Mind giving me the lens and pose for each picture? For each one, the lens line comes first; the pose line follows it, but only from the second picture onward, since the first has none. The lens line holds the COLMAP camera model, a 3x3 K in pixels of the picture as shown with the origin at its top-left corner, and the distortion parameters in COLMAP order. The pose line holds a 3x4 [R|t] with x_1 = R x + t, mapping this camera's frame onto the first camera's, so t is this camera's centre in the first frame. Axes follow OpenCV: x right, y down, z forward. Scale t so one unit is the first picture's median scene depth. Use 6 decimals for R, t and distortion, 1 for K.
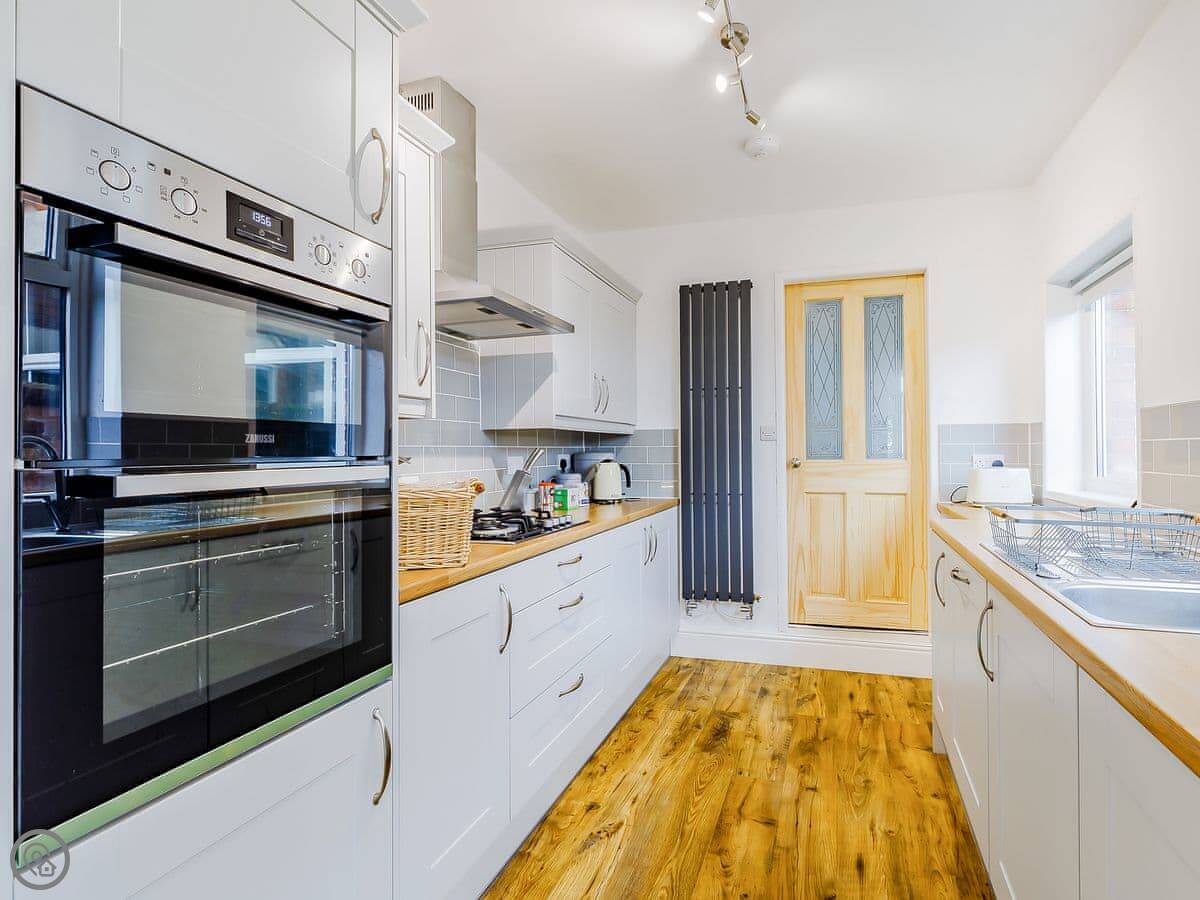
lens RADIAL K [[614.0, 0, 600.0], [0, 614.0, 450.0], [0, 0, 1]] dist [0.003185, 0.000174]
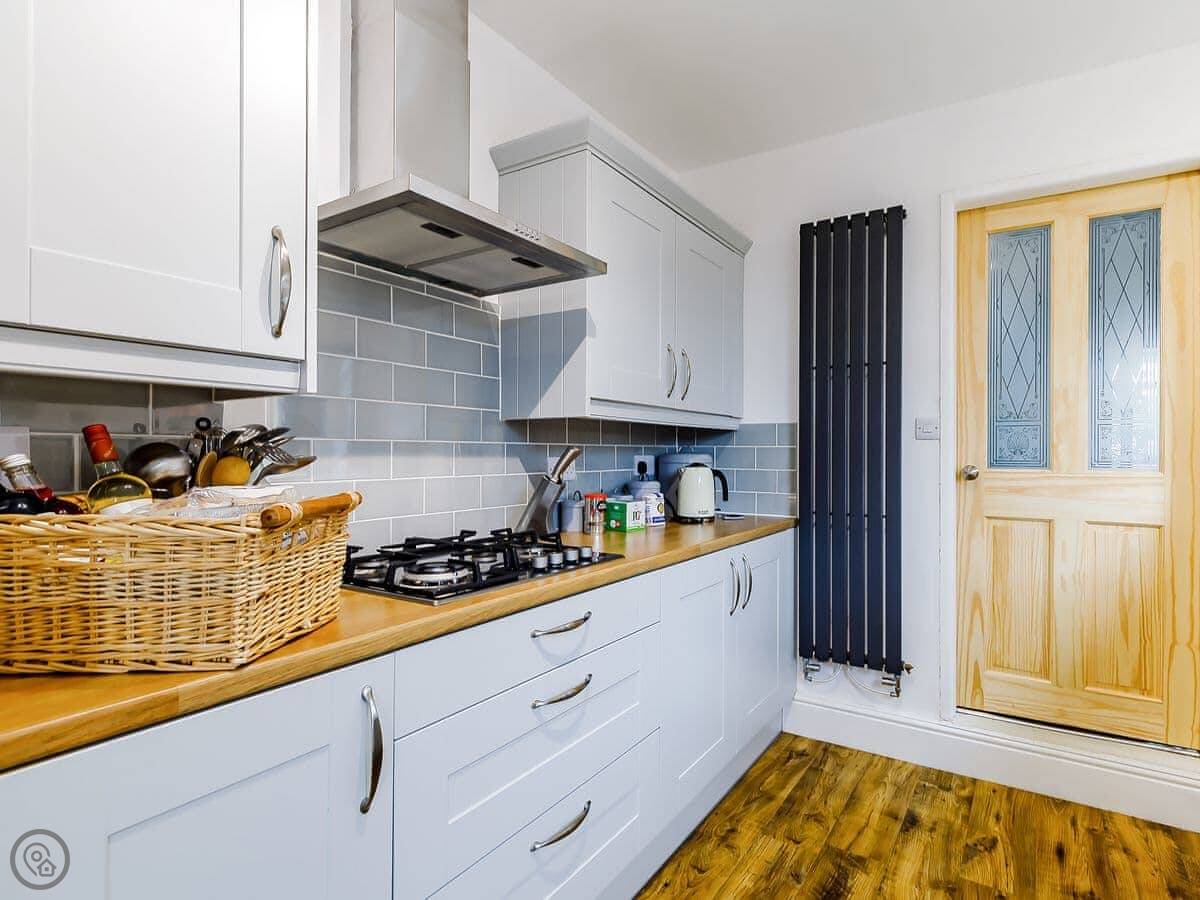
lens RADIAL K [[673.9, 0, 600.0], [0, 673.9, 450.0], [0, 0, 1]] dist [0.002921, -0.000809]
pose [[0.978930, 0.012700, -0.203800, 0.075315], [-0.012794, 0.999918, 0.000858, 0.000526], [0.203794, 0.001767, 0.979012, 0.203584]]
